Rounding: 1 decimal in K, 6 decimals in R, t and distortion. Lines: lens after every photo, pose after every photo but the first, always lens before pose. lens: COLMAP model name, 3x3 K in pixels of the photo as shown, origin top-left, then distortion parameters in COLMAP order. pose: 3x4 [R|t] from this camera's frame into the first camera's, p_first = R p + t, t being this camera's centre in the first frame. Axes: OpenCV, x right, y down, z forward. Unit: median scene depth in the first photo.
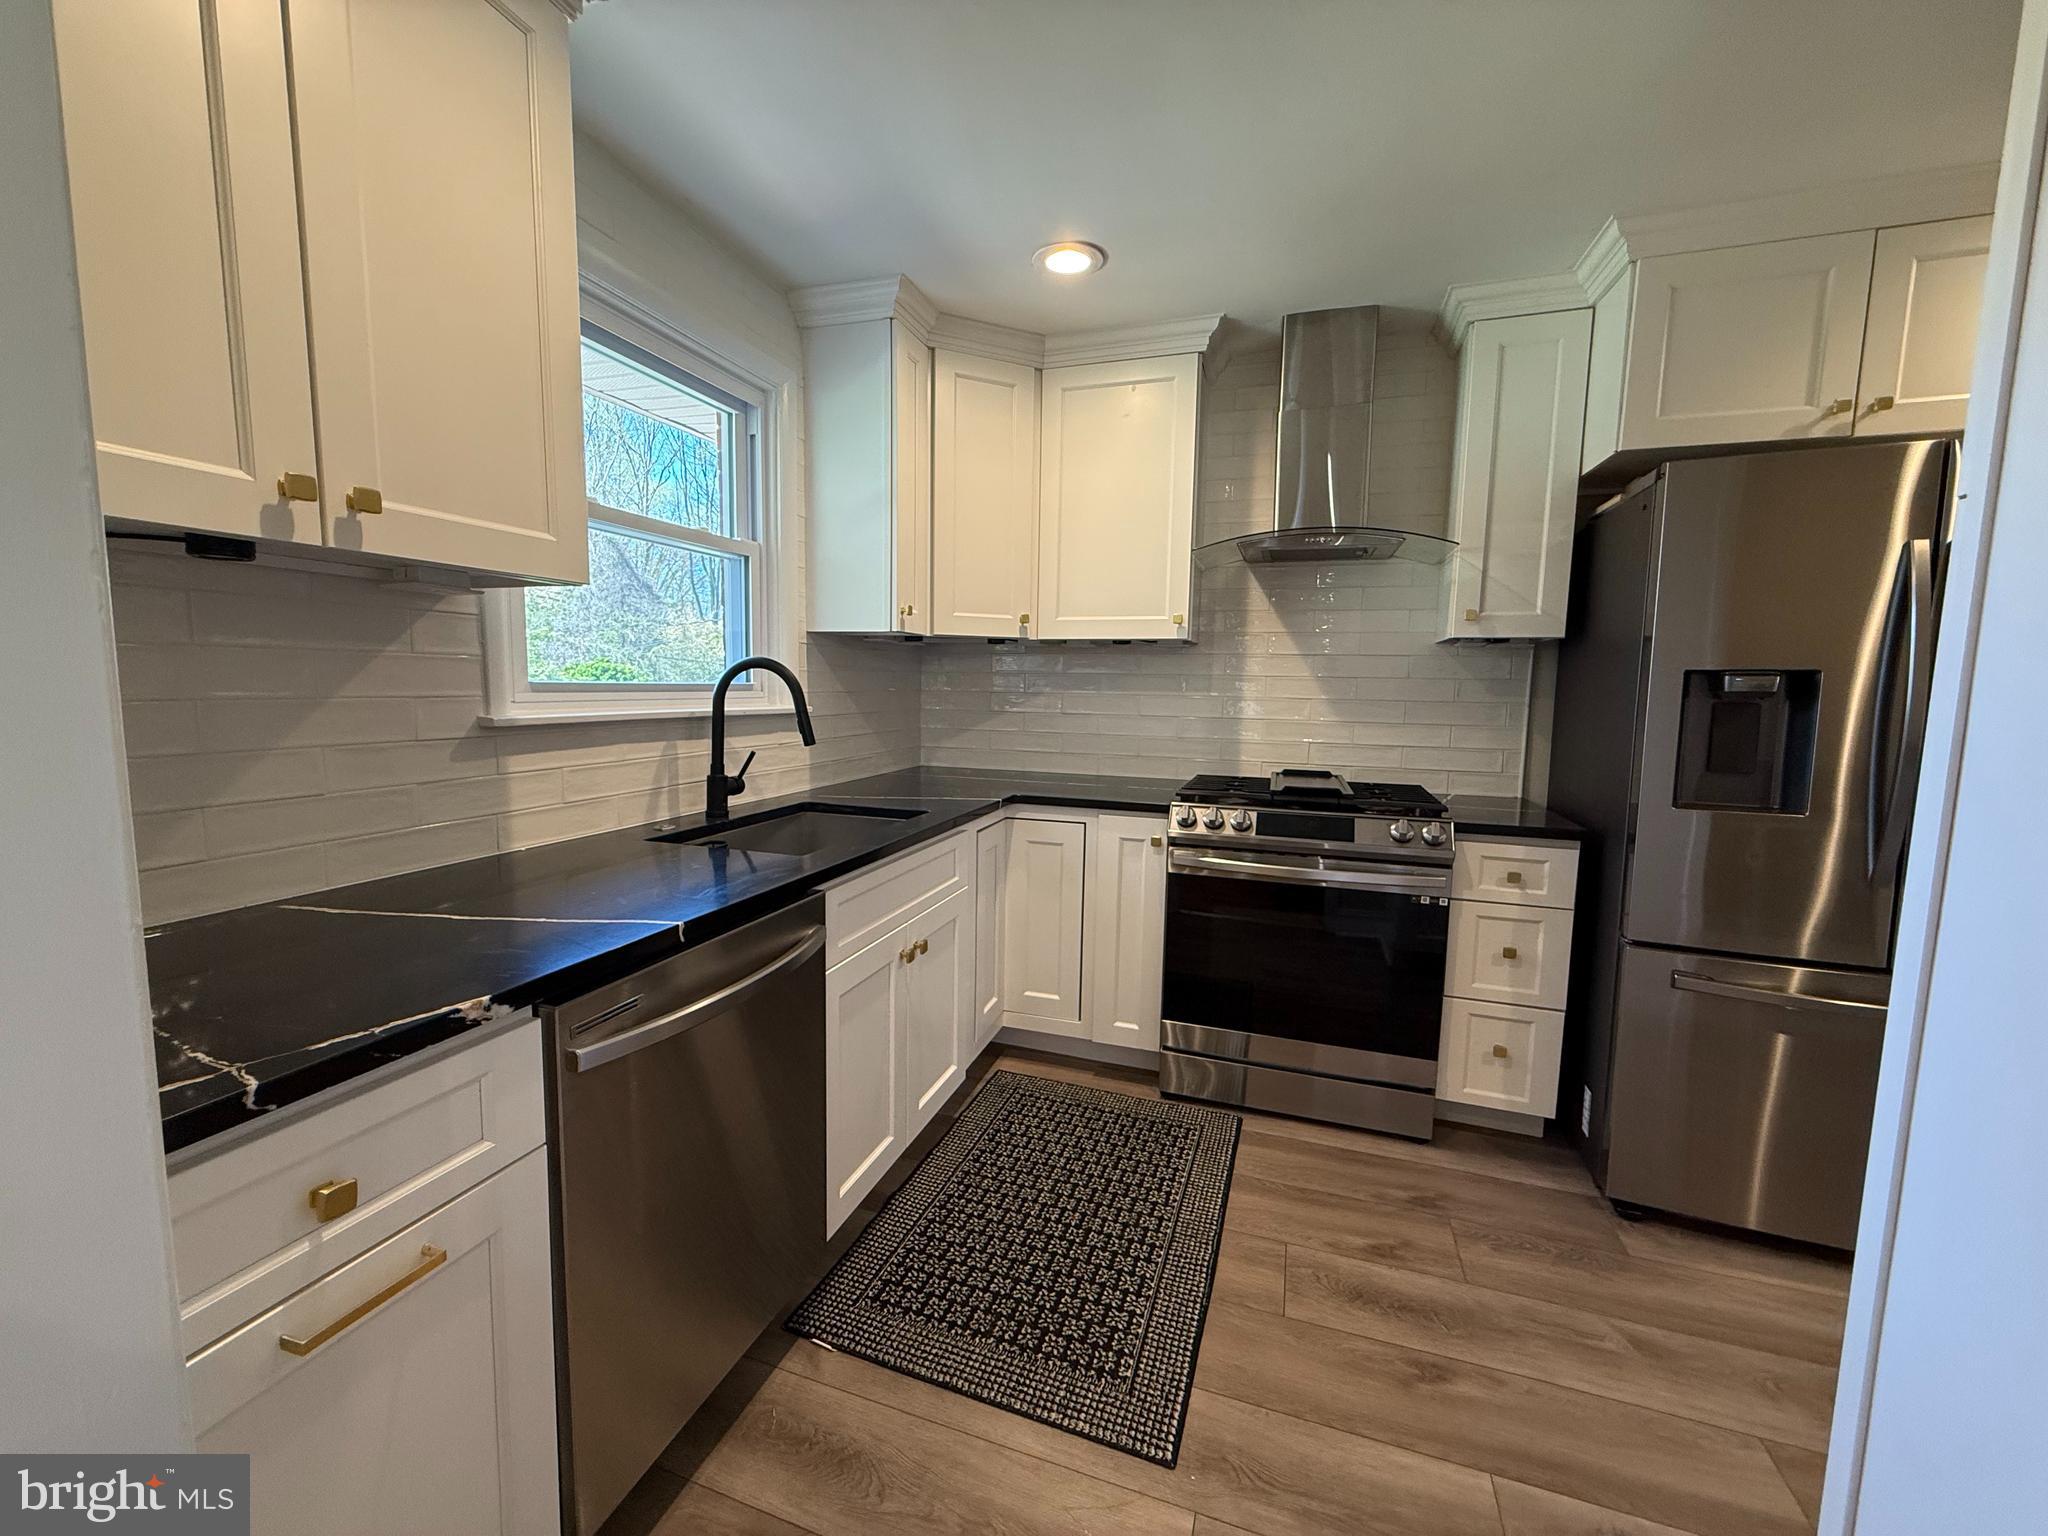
lens RADIAL K [[817.6, 0, 1014.7], [0, 817.6, 769.2], [0, 0, 1]] dist [-0.000077, 0.000871]
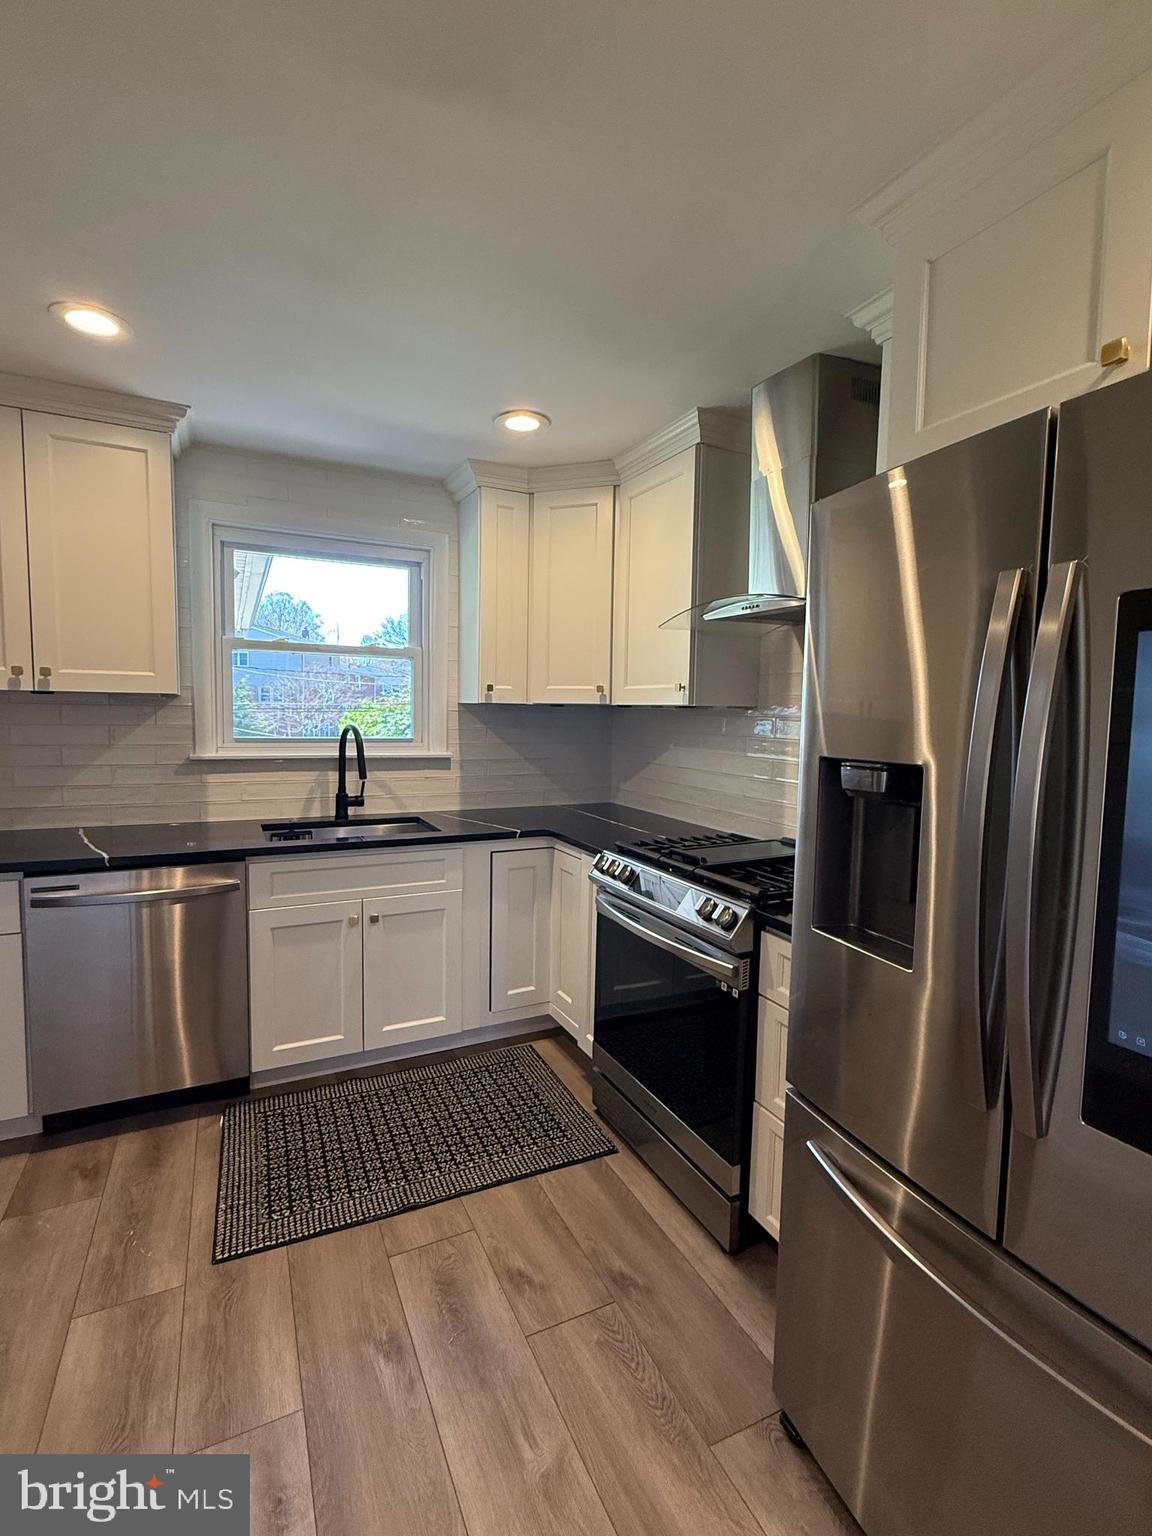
lens RADIAL K [[711.6, 0, 574.4], [0, 711.6, 766.8], [0, 0, 1]] dist [-0.002638, 0.002040]
pose [[0.709974, 0.053141, -0.702220, 1.011297], [-0.082657, 0.996545, -0.008155, -0.076216], [0.699360, 0.063834, 0.711913, 0.302456]]
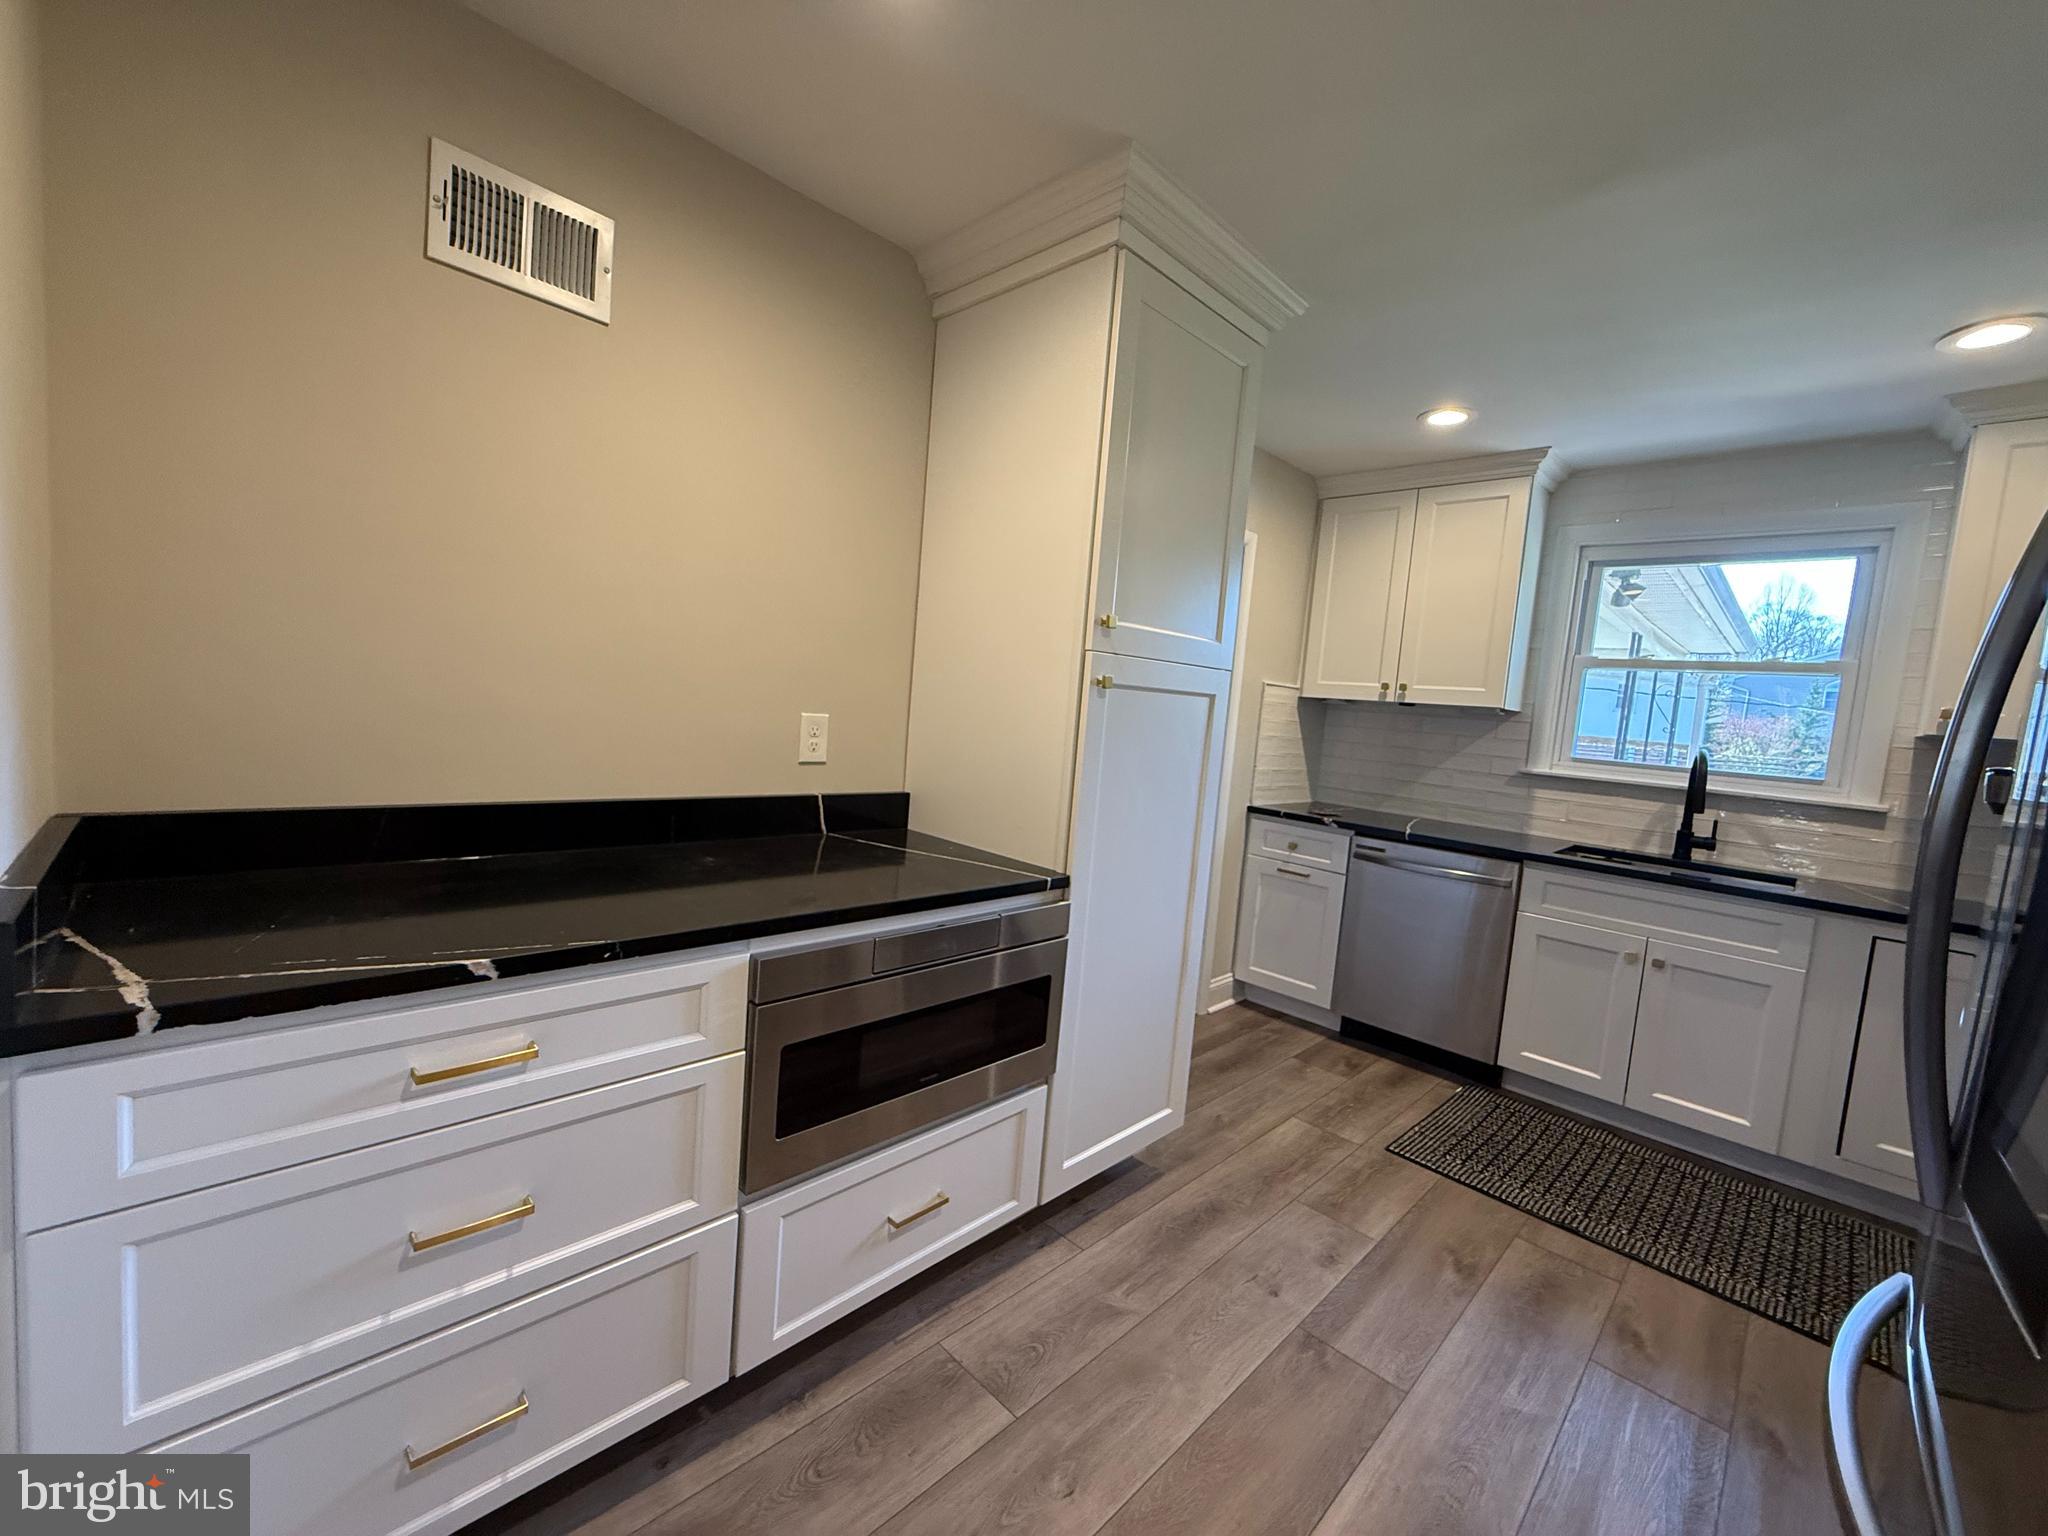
lens RADIAL K [[817.6, 0, 1021.0], [0, 817.6, 768.4], [0, 0, 1]] dist [-0.000077, 0.000871]
pose [[-0.430327, 0.025178, -0.902322, 1.471266], [-0.182355, 0.976576, 0.114218, -0.052453], [0.884062, 0.213694, -0.415656, 0.551462]]
